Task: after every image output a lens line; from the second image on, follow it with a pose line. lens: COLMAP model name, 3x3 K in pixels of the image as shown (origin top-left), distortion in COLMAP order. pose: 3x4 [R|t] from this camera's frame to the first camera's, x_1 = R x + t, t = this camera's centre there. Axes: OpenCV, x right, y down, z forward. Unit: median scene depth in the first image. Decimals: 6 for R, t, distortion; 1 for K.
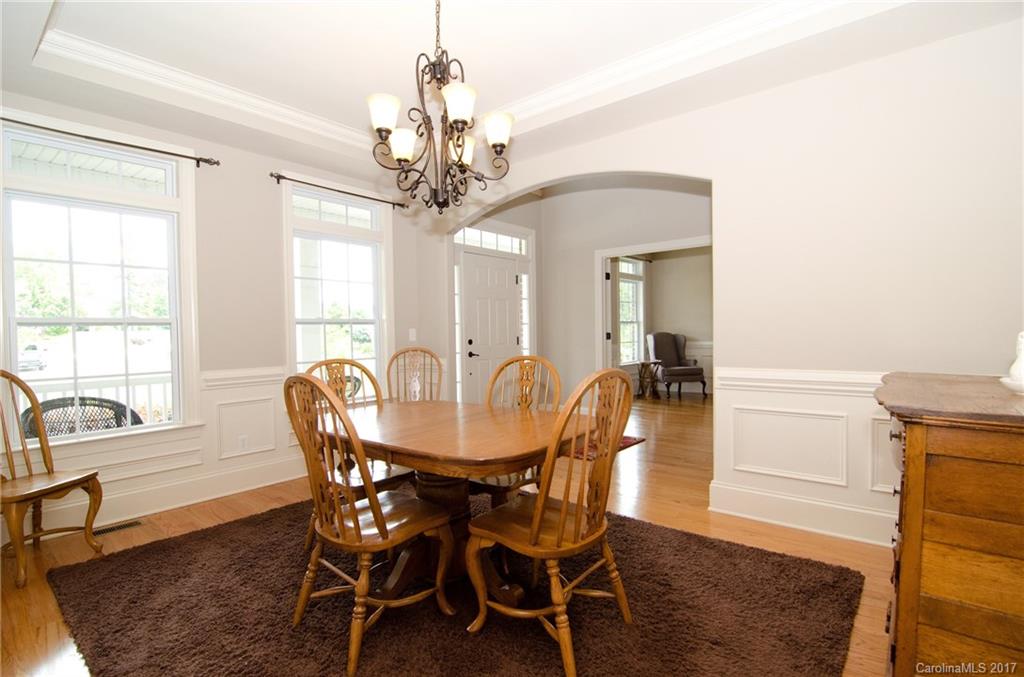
lens RADIAL K [[489.4, 0, 510.7], [0, 489.4, 341.4], [0, 0, 1]] dist [-0.026388, -0.004483]
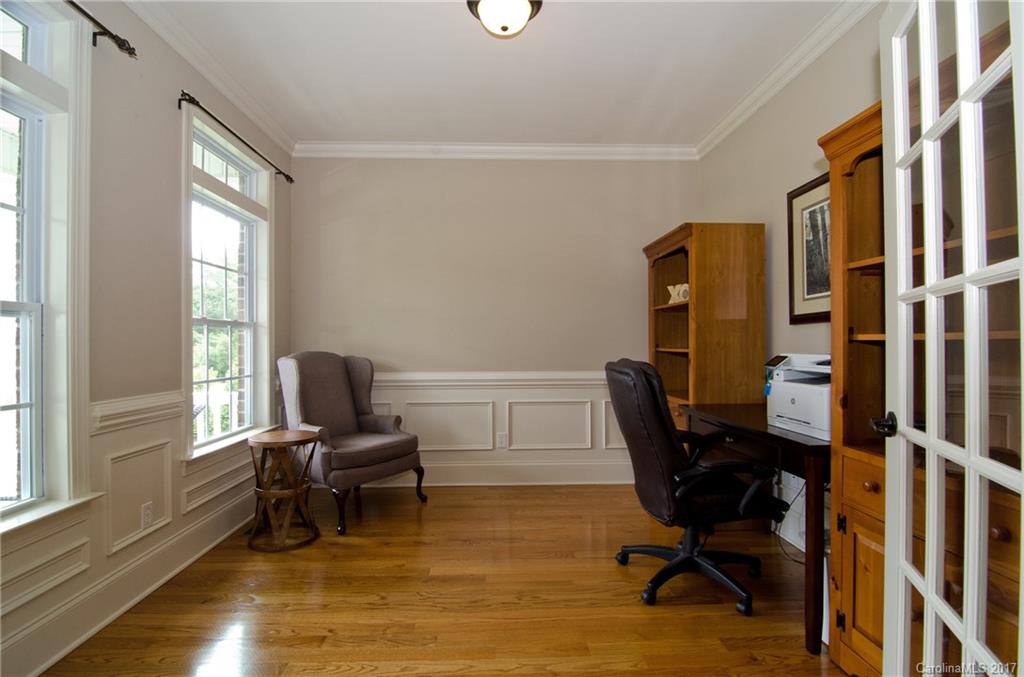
lens RADIAL K [[489.4, 0, 510.0], [0, 489.4, 347.7], [0, 0, 1]] dist [-0.026388, -0.004483]
pose [[0.748885, 0.014759, 0.662536, 0.166703], [0.010361, 0.999369, -0.033974, -0.006716], [-0.662619, 0.032307, 0.748259, 0.610567]]
